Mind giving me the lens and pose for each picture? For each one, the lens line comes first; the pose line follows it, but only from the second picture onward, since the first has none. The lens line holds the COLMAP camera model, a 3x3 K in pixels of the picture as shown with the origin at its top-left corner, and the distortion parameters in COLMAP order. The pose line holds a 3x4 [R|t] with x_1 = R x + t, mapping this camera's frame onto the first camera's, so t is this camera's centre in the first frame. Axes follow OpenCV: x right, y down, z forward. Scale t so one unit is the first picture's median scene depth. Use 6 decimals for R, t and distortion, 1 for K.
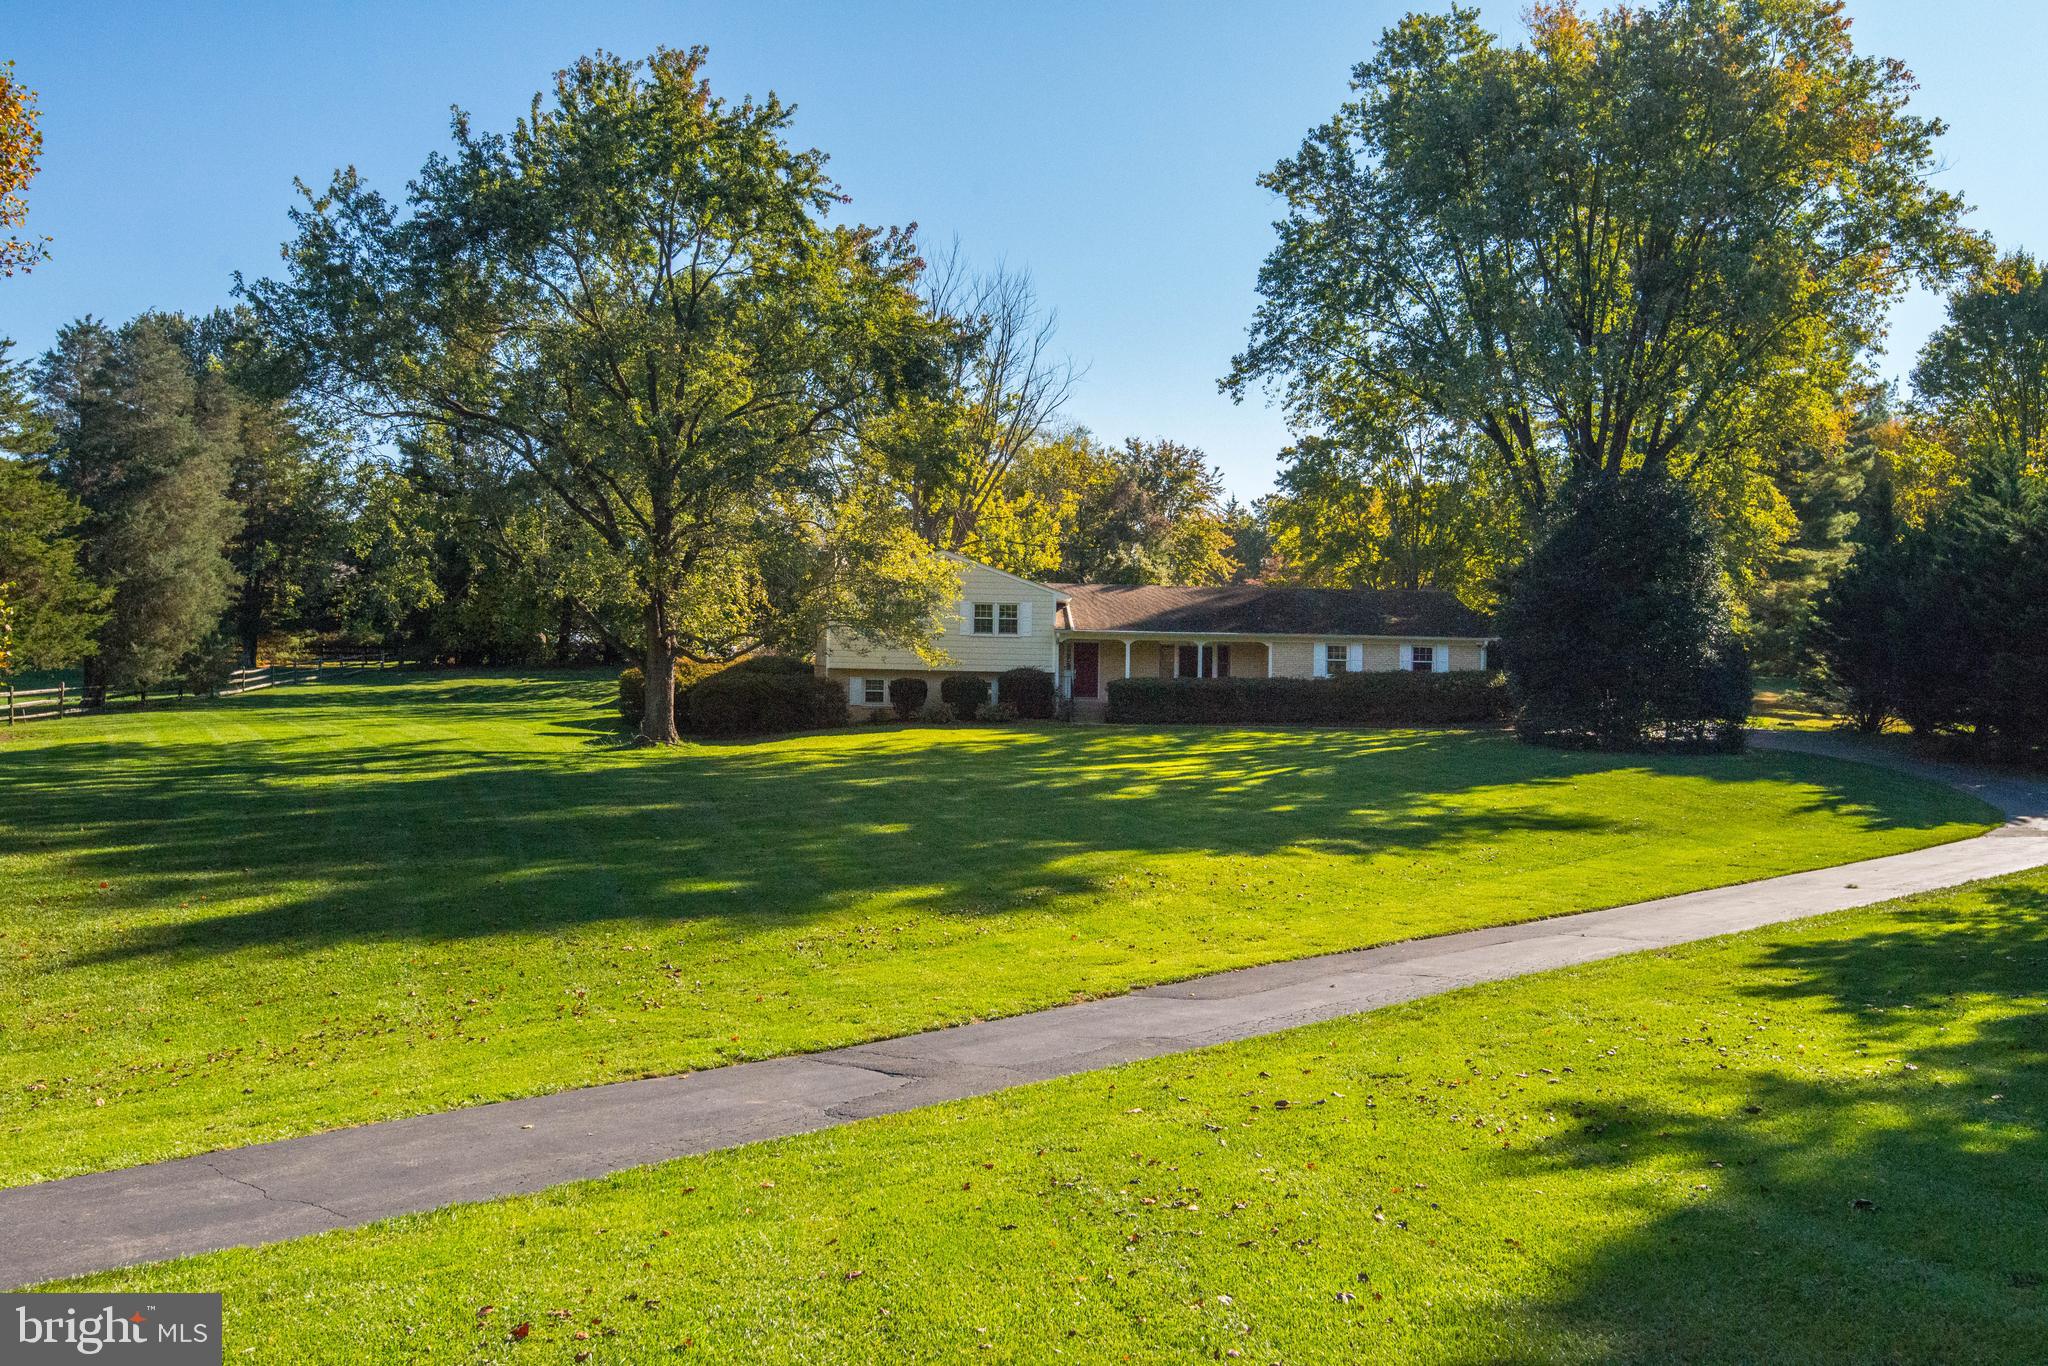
lens RADIAL K [[1757.9, 0, 1035.2], [0, 1757.9, 685.1], [0, 0, 1]] dist [0.013588, -0.003134]
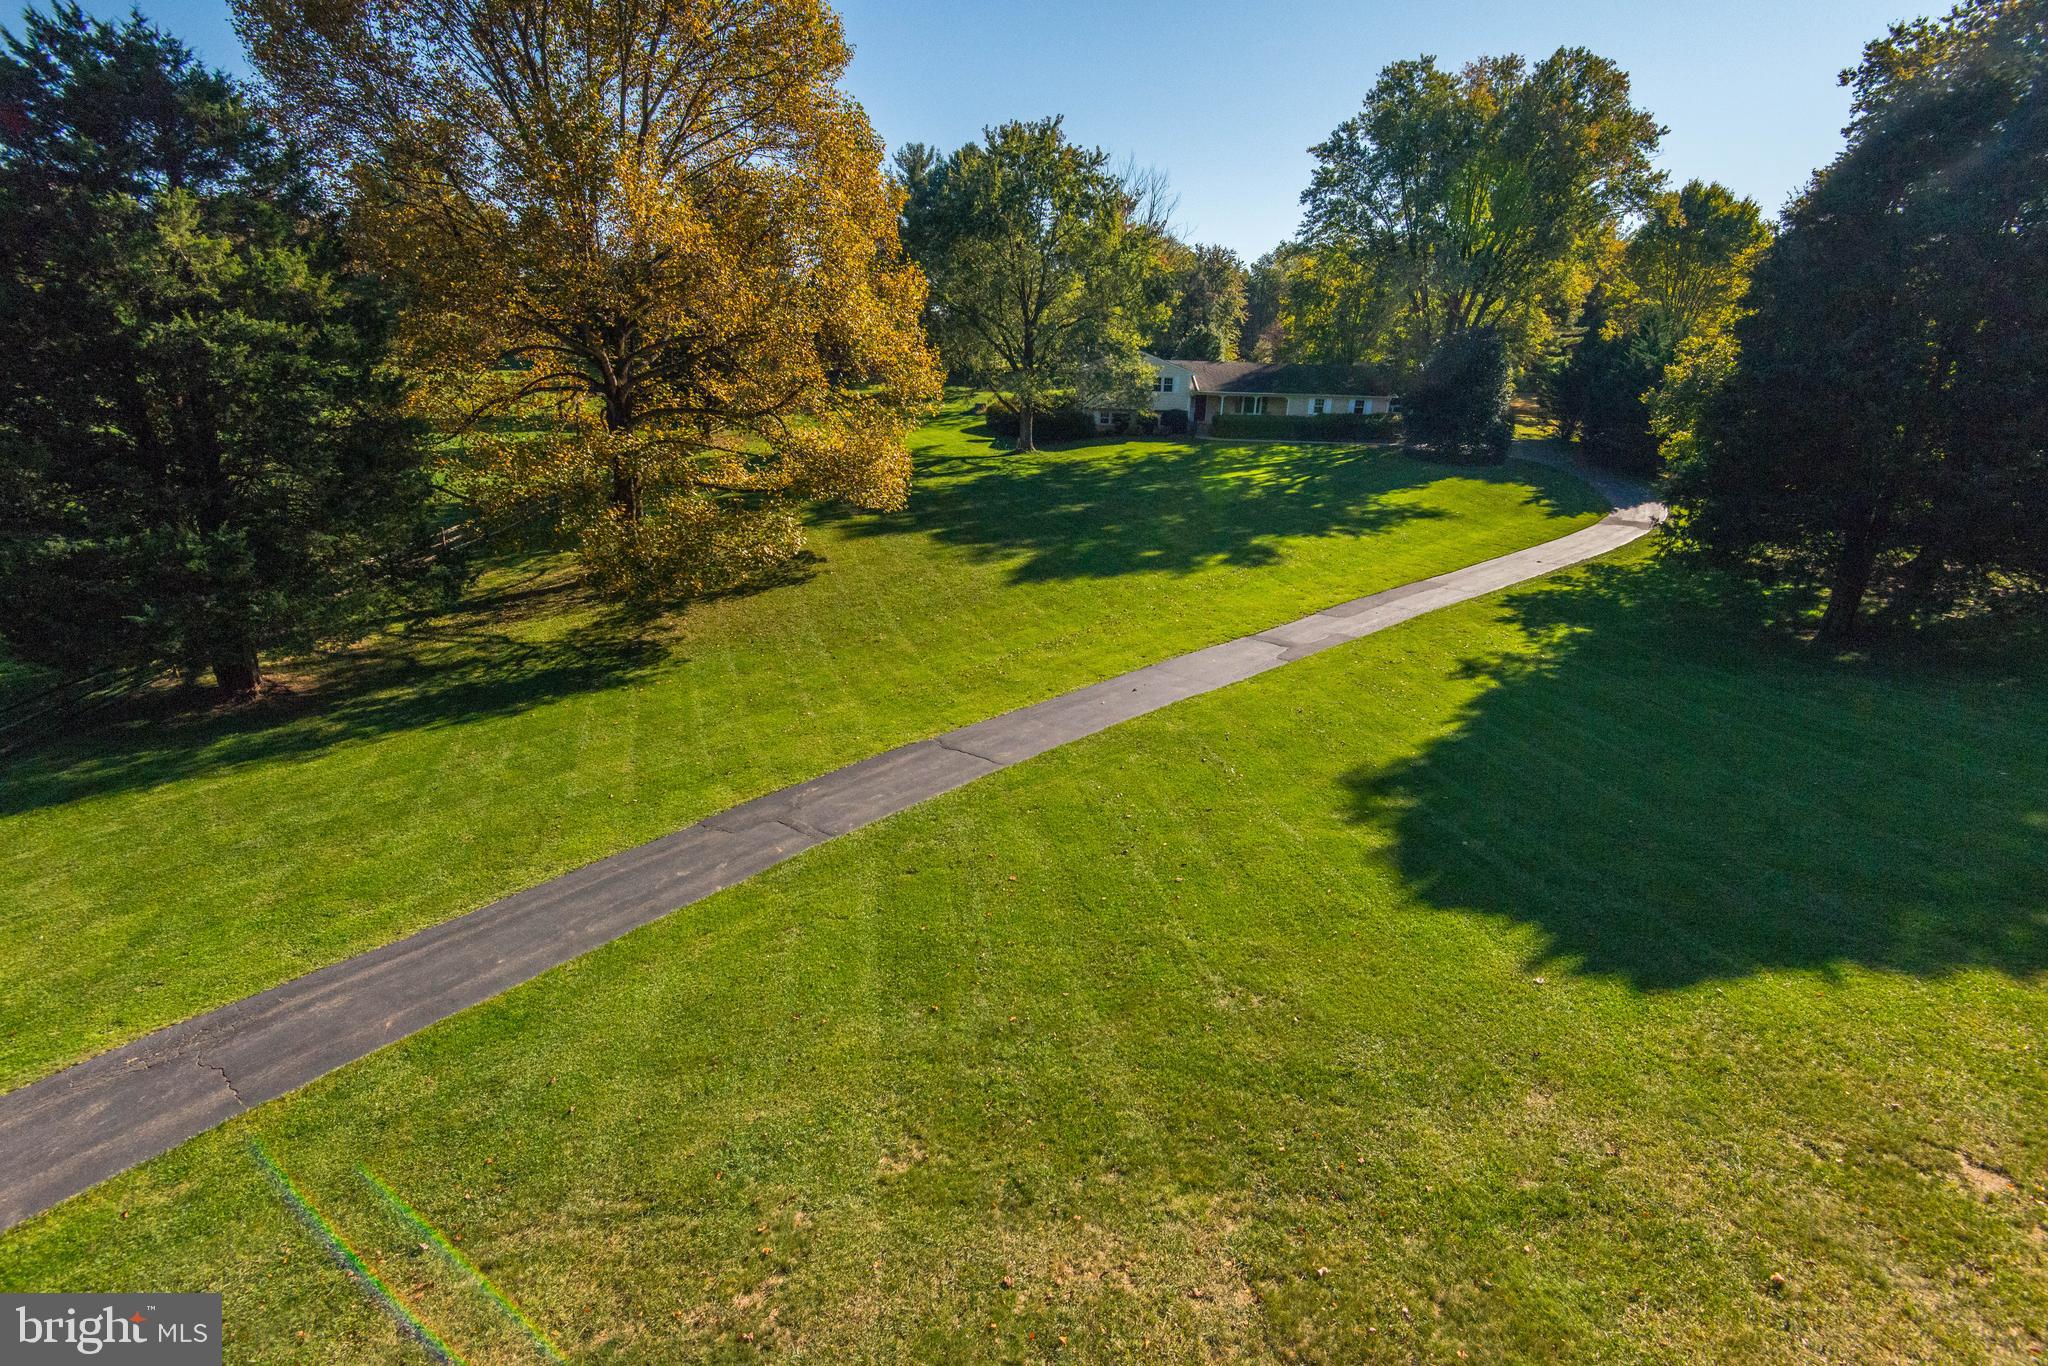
lens RADIAL K [[986.2, 0, 1023.5], [0, 986.2, 678.5], [0, 0, 1]] dist [0.036340, -0.023145]
pose [[0.998994, 0.030897, -0.032495, -0.160839], [-0.017953, 0.939692, 0.341550, -0.124710], [0.041088, -0.340623, 0.939302, -0.311142]]
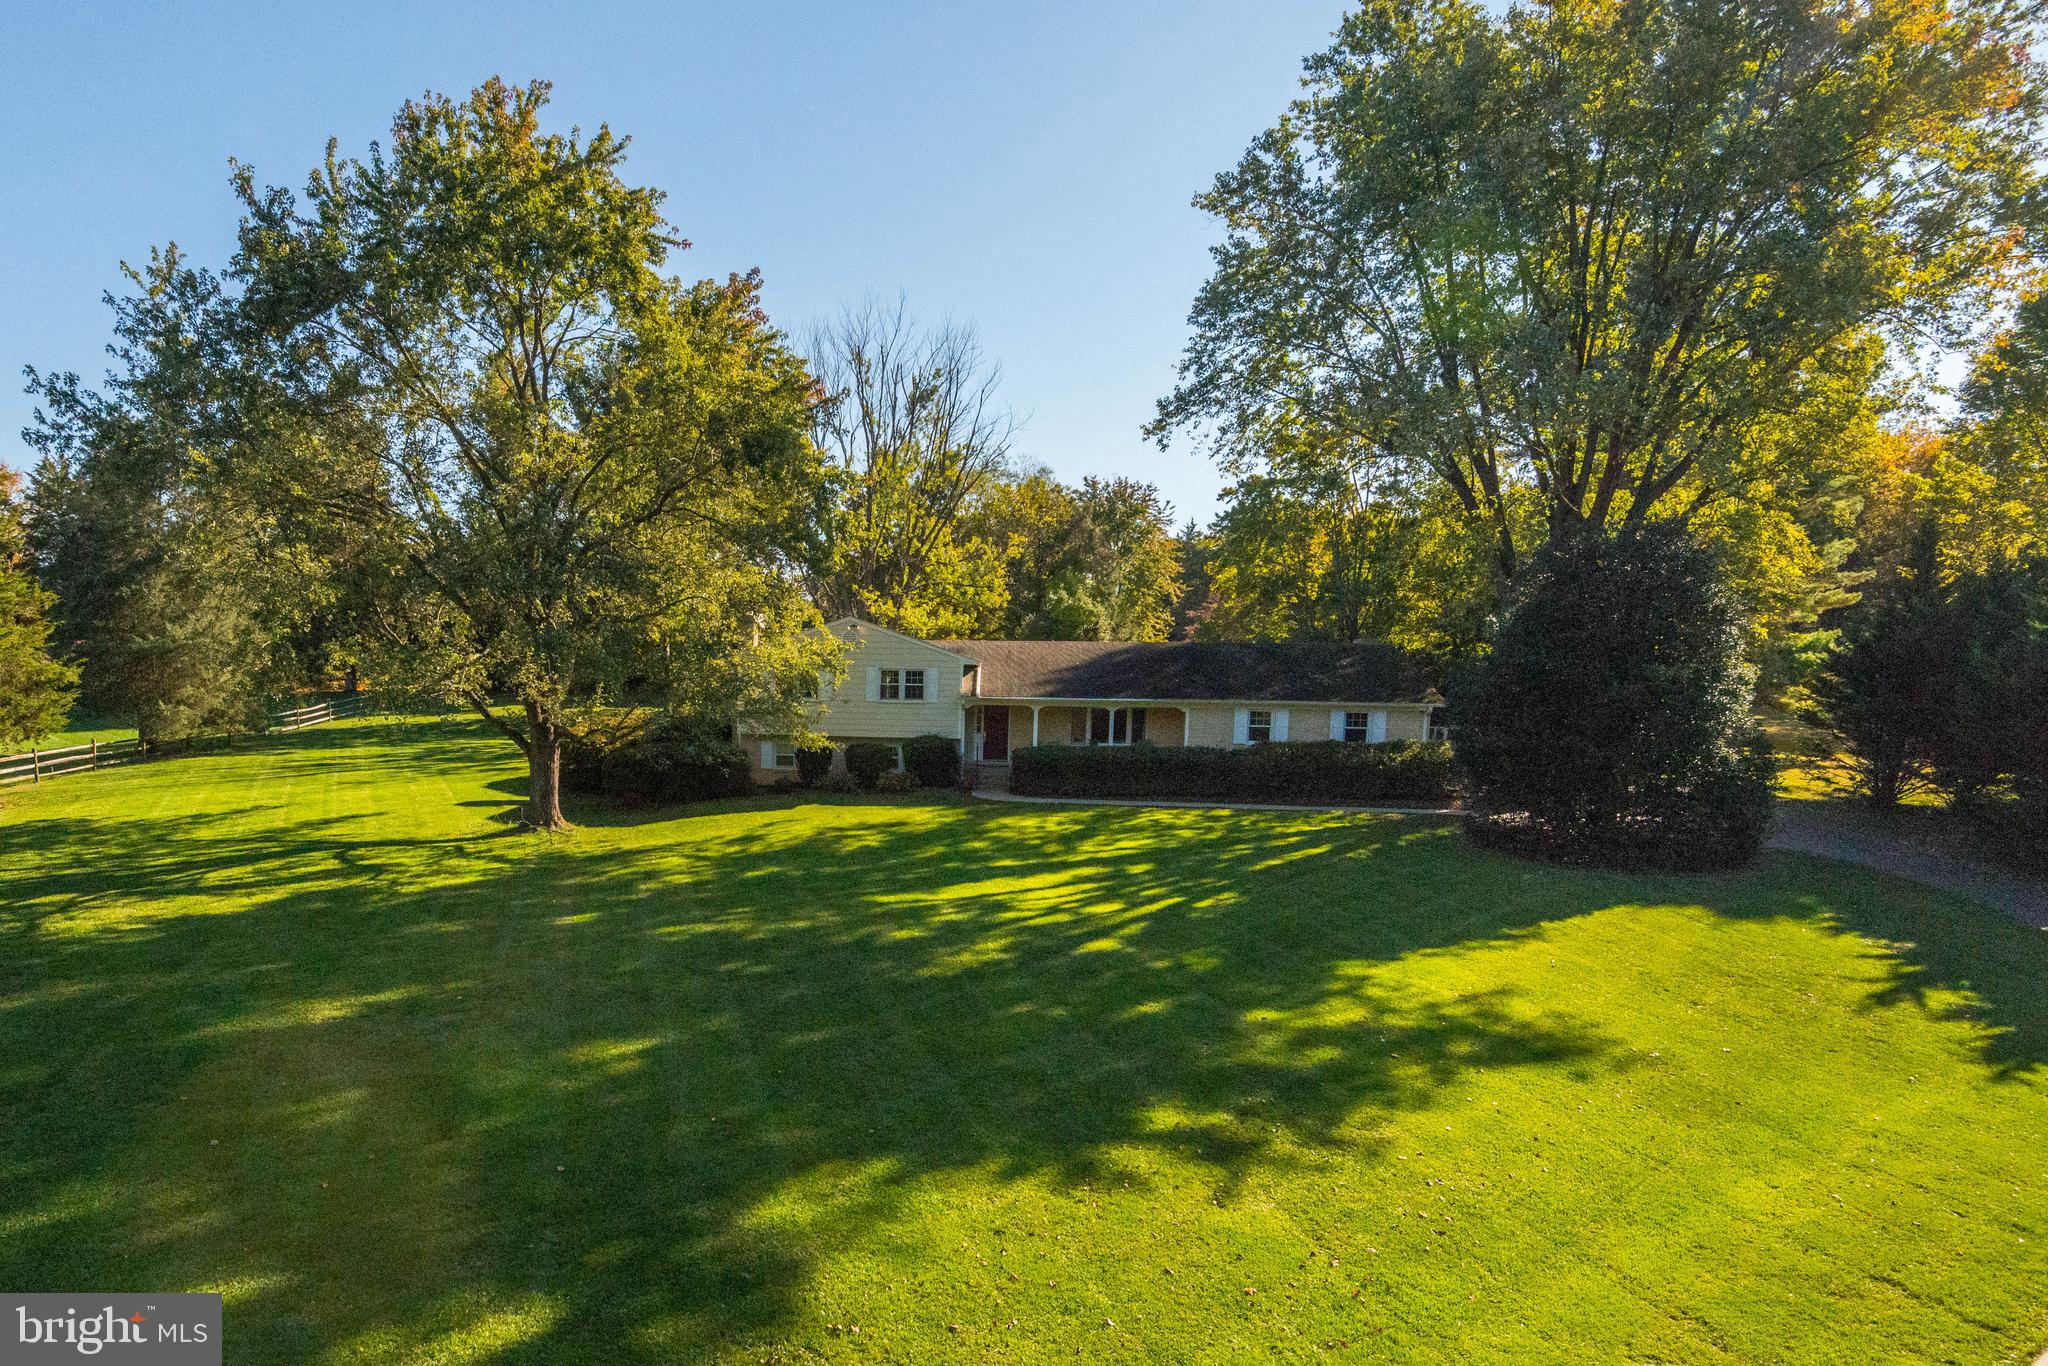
lens RADIAL K [[1271.0, 0, 797.3], [0, 1271.0, 812.5], [0, 0, 1]] dist [0.029338, -0.027516]
pose [[0.980652, 0.018614, -0.194873, 0.069351], [0.006047, 0.992114, 0.125196, -0.063617], [0.195667, -0.123952, 0.972805, 0.308798]]
